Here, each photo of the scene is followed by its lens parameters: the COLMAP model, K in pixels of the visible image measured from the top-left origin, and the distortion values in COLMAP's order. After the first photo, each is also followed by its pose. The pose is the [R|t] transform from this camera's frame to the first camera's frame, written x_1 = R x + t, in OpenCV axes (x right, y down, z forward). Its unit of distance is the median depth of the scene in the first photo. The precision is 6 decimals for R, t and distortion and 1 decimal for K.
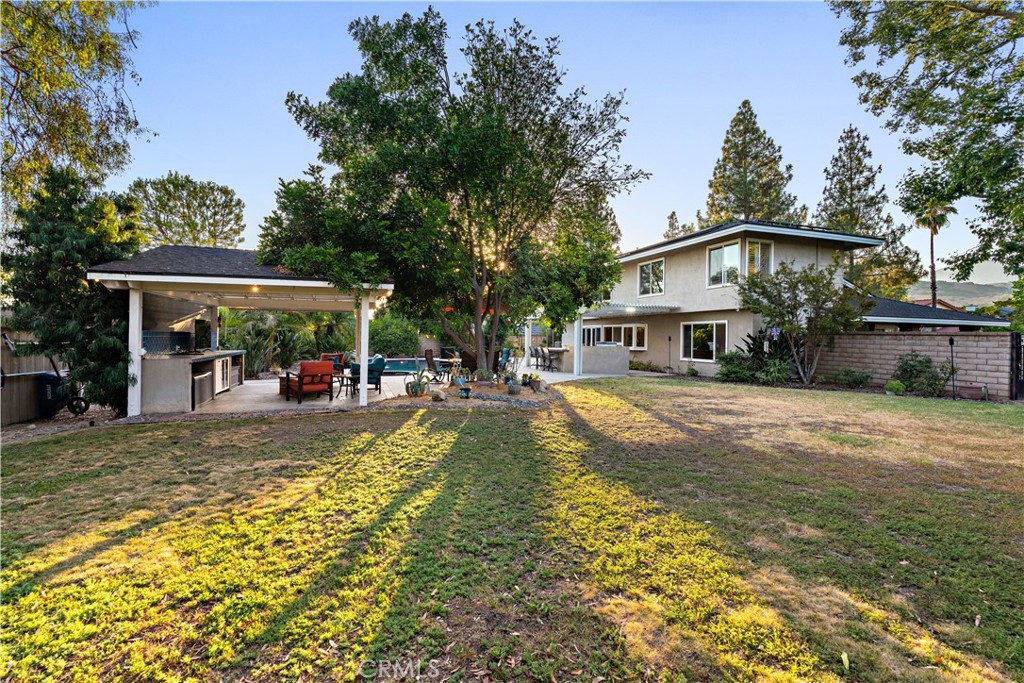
lens RADIAL K [[450.3, 0, 506.6], [0, 450.3, 348.4], [0, 0, 1]] dist [0.003199, 0.000307]
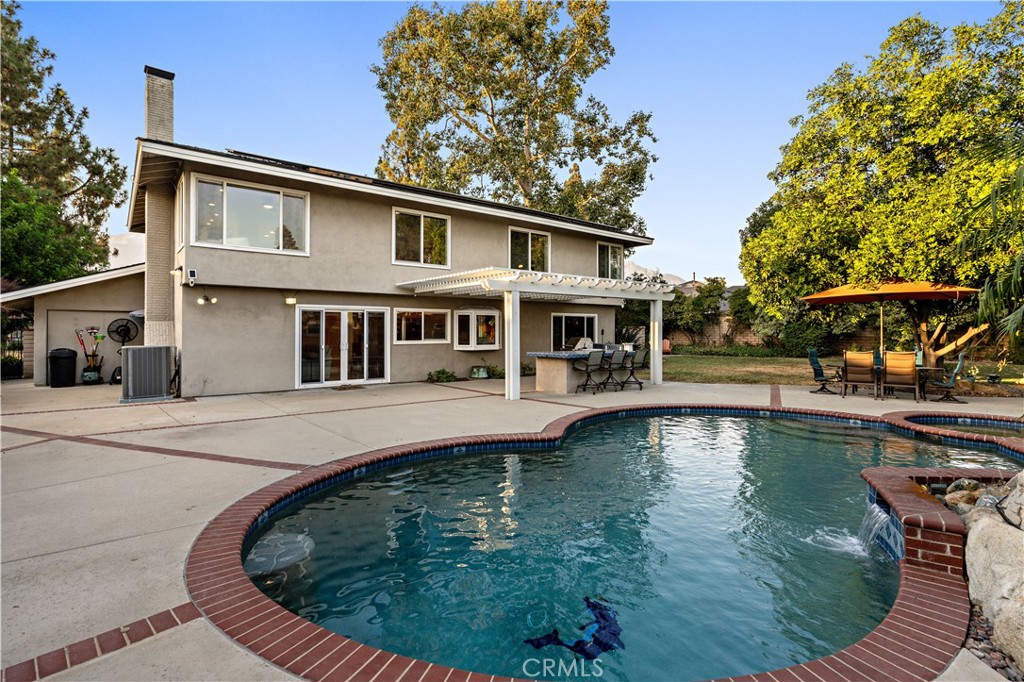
lens RADIAL K [[491.3, 0, 512.0], [0, 491.3, 341.0], [0, 0, 1]] dist [-0.000586, -0.000013]
pose [[-0.301783, -0.032104, 0.952836, -0.416421], [0.019774, 0.999007, 0.039923, -0.036986], [-0.953172, 0.030889, -0.300848, 1.150179]]
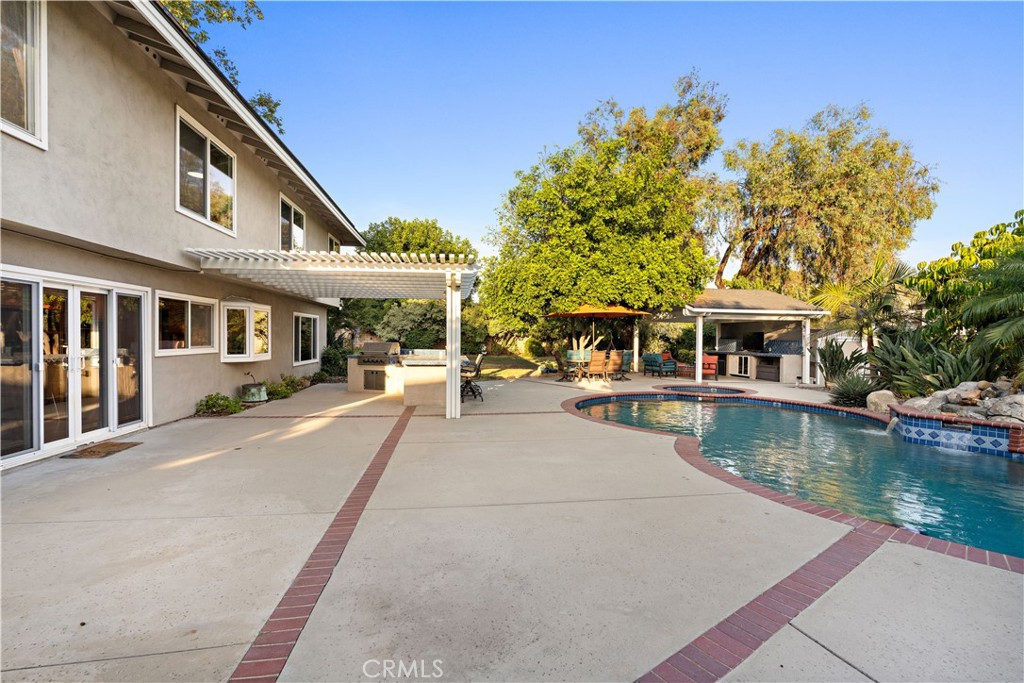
lens RADIAL K [[444.5, 0, 512.0], [0, 444.5, 341.5], [0, 0, 1]] dist [0.001241, 0.000261]
pose [[-0.966743, -0.025059, 0.254519, -0.085331], [-0.016274, 0.999199, 0.036562, -0.036280], [-0.255231, 0.031204, -0.966377, 1.346491]]
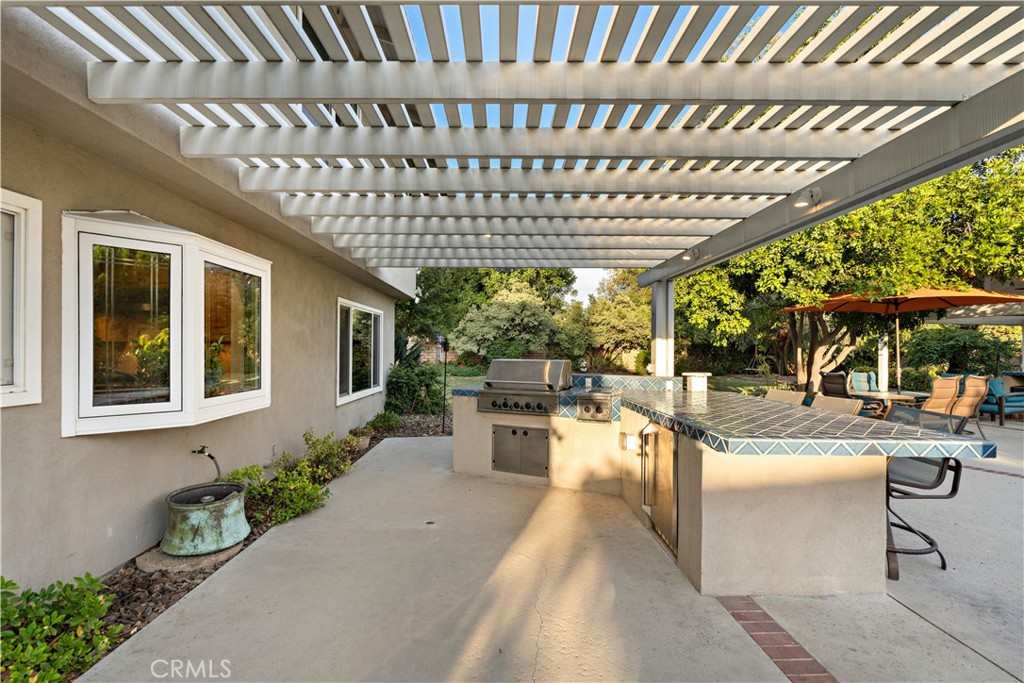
lens RADIAL K [[450.3, 0, 506.6], [0, 450.3, 348.4], [0, 0, 1]] dist [0.003199, 0.000307]
pose [[-0.928038, -0.021477, 0.371866, 0.134146], [-0.012858, 0.999589, 0.025641, -0.024133], [-0.372264, 0.019014, -0.927932, 1.081031]]
